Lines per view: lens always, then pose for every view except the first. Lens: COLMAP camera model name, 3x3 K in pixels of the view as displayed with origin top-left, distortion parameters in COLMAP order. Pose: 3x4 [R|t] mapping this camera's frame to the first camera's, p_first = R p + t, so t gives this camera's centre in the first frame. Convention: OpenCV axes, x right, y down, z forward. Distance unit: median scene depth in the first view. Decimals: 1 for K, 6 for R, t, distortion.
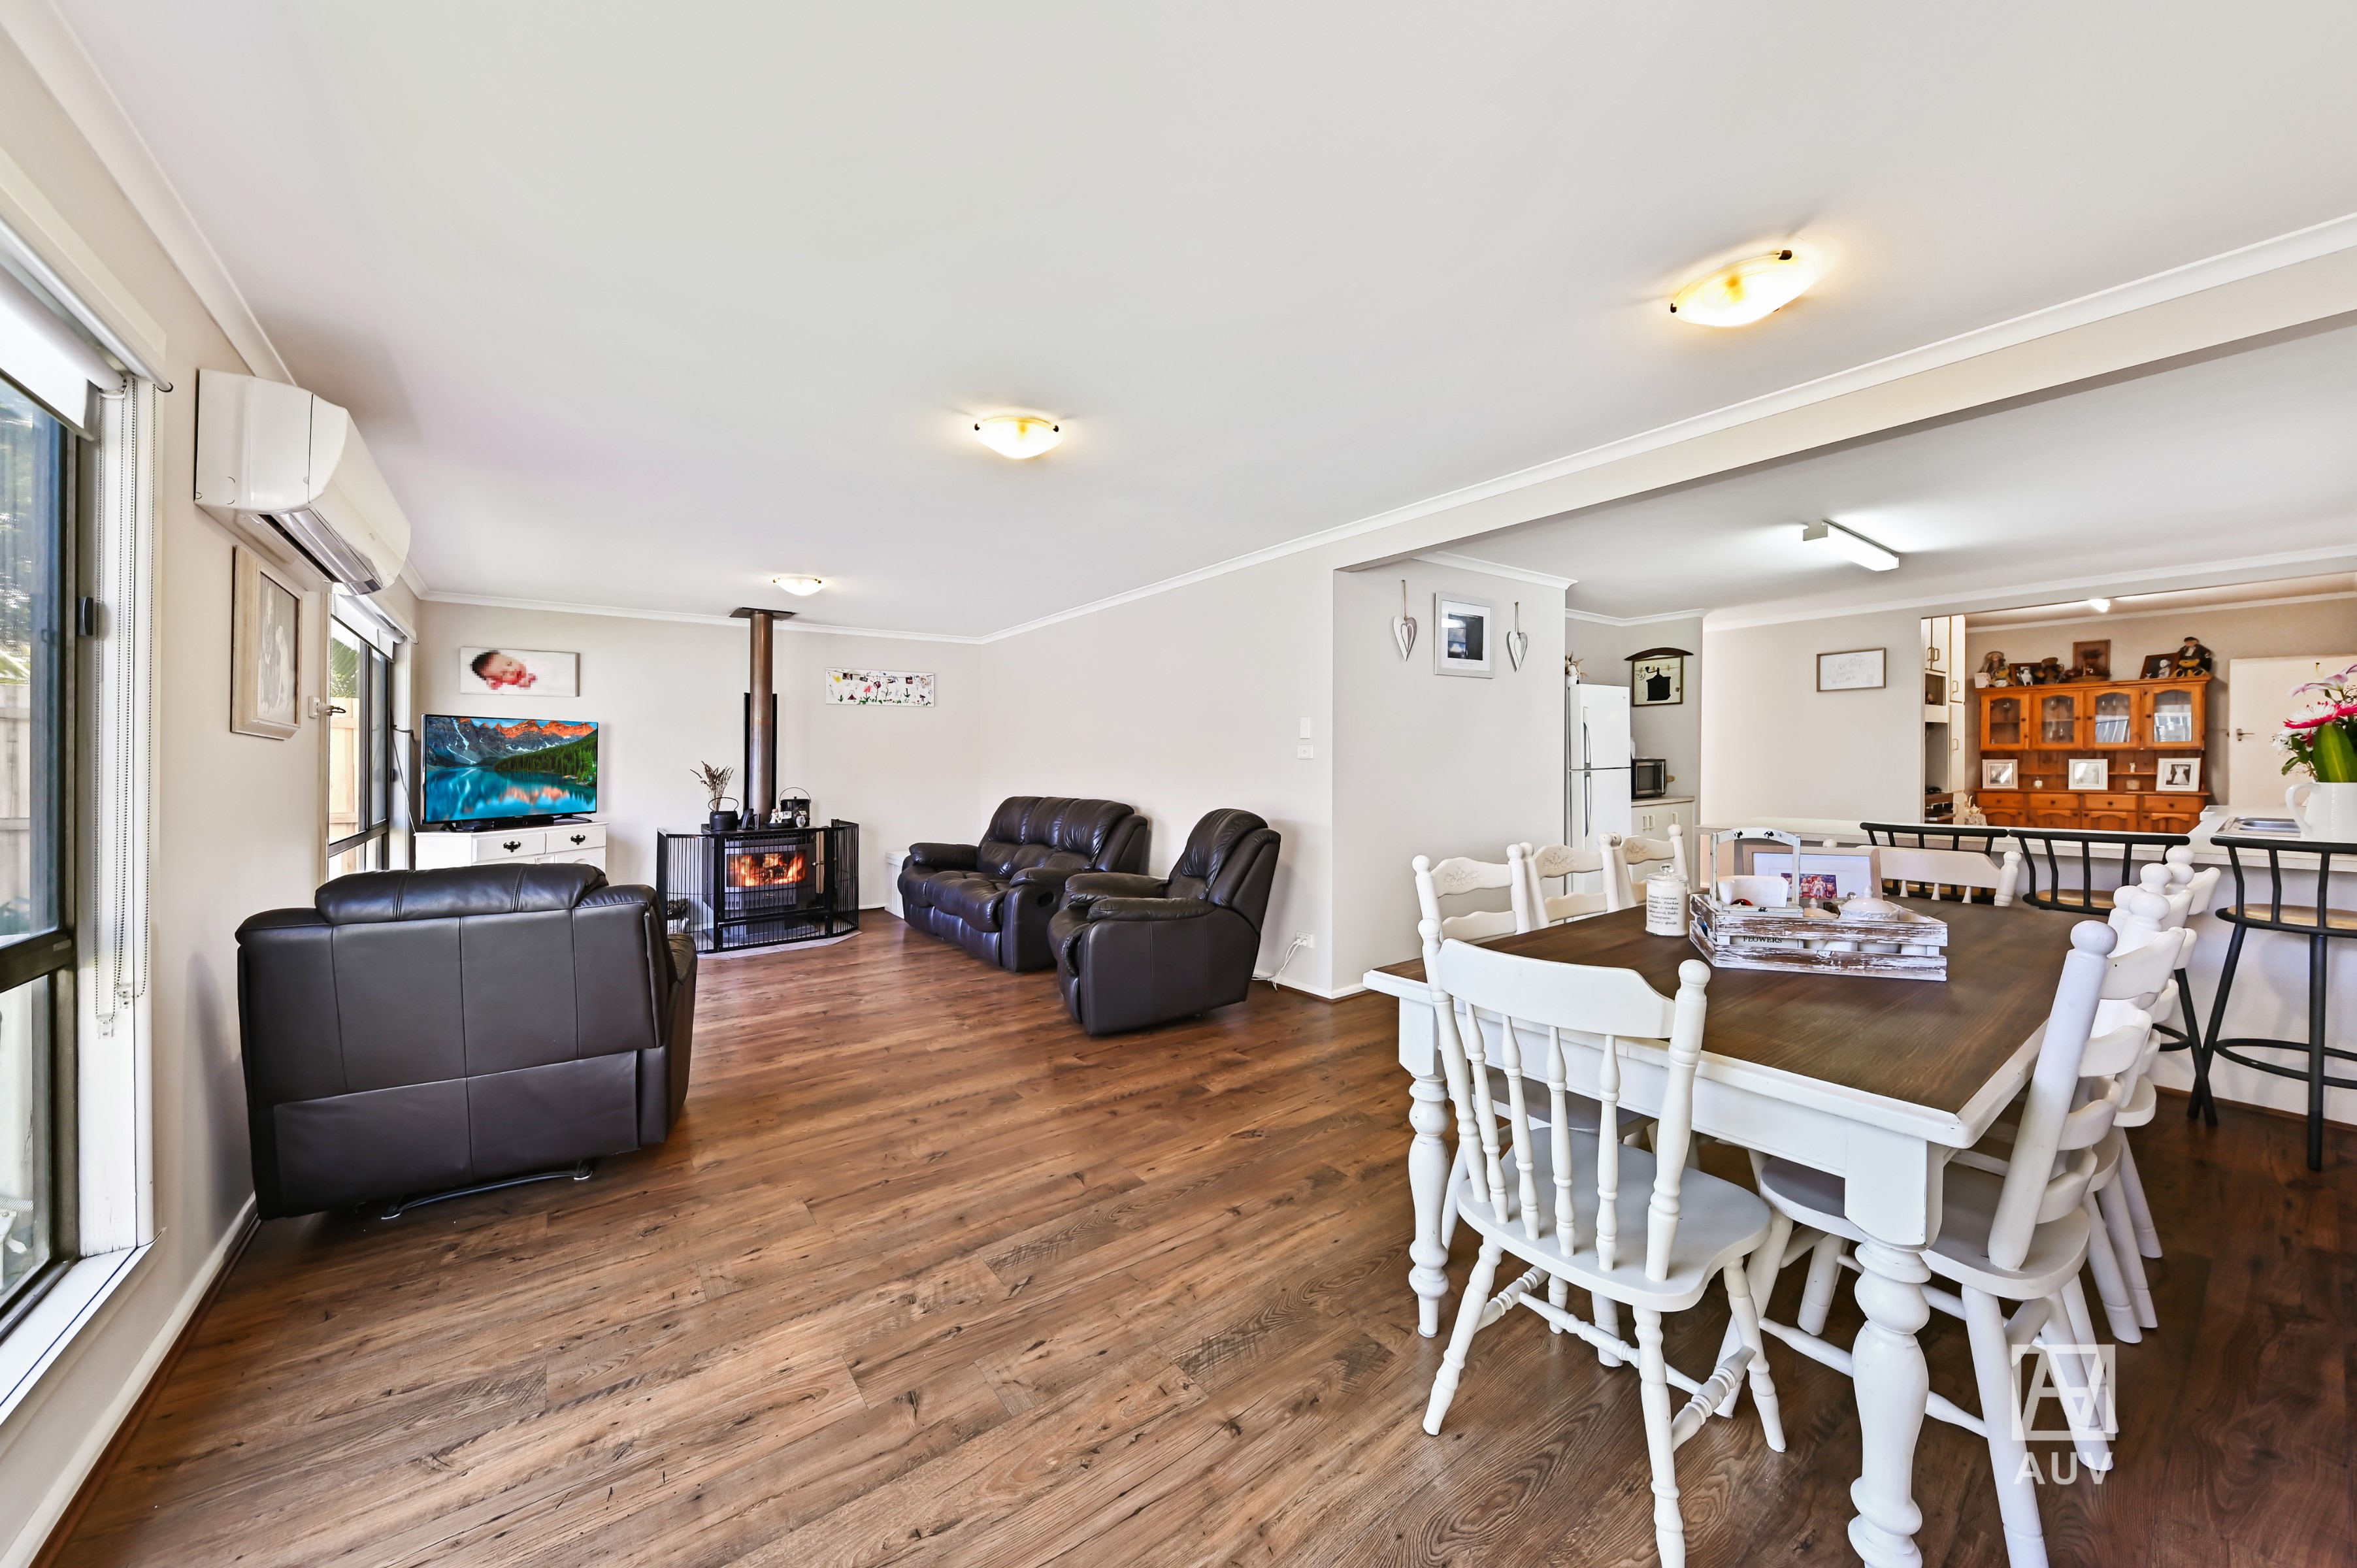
lens RADIAL K [[843.5, 0, 1182.8], [0, 843.5, 763.9], [0, 0, 1]] dist [0.012160, -0.000106]
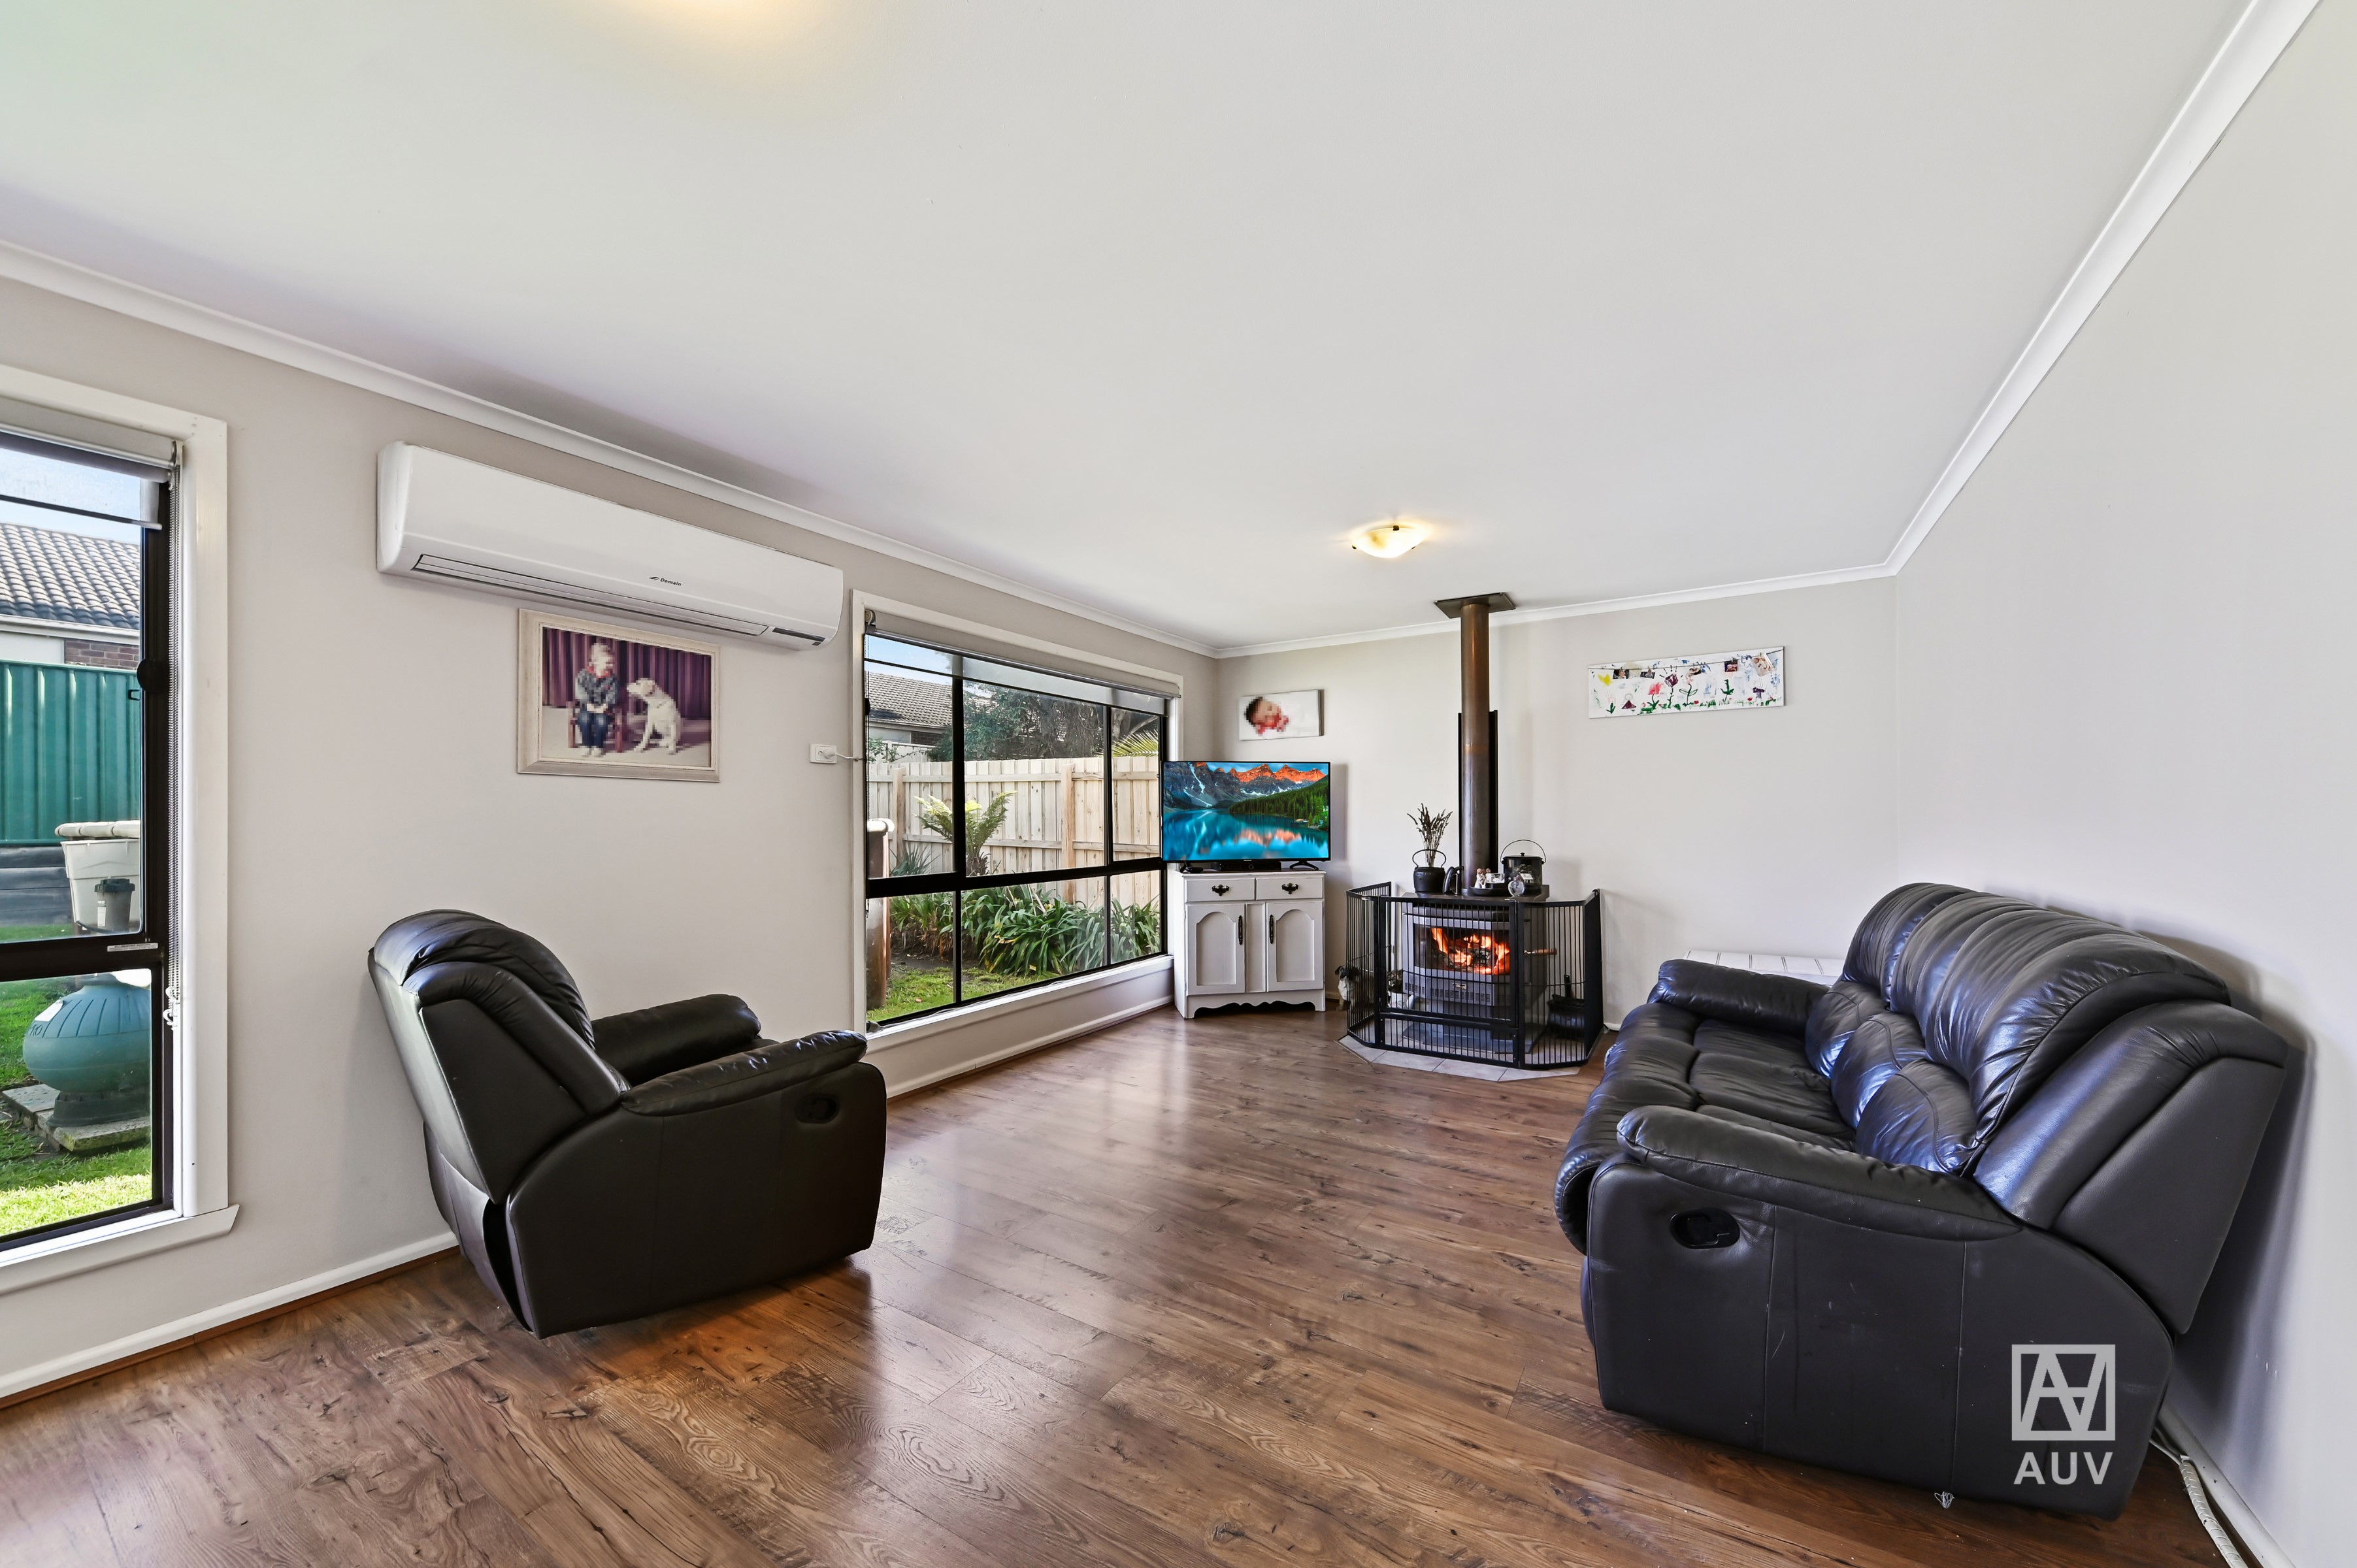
lens RADIAL K [[843.5, 0, 1194.6], [0, 843.5, 799.7], [0, 0, 1]] dist [0.012160, -0.000106]
pose [[0.361371, -0.002975, -0.932417, 0.119606], [0.002503, 0.999994, -0.002220, -0.005984], [0.932419, -0.001531, 0.361376, 0.551351]]
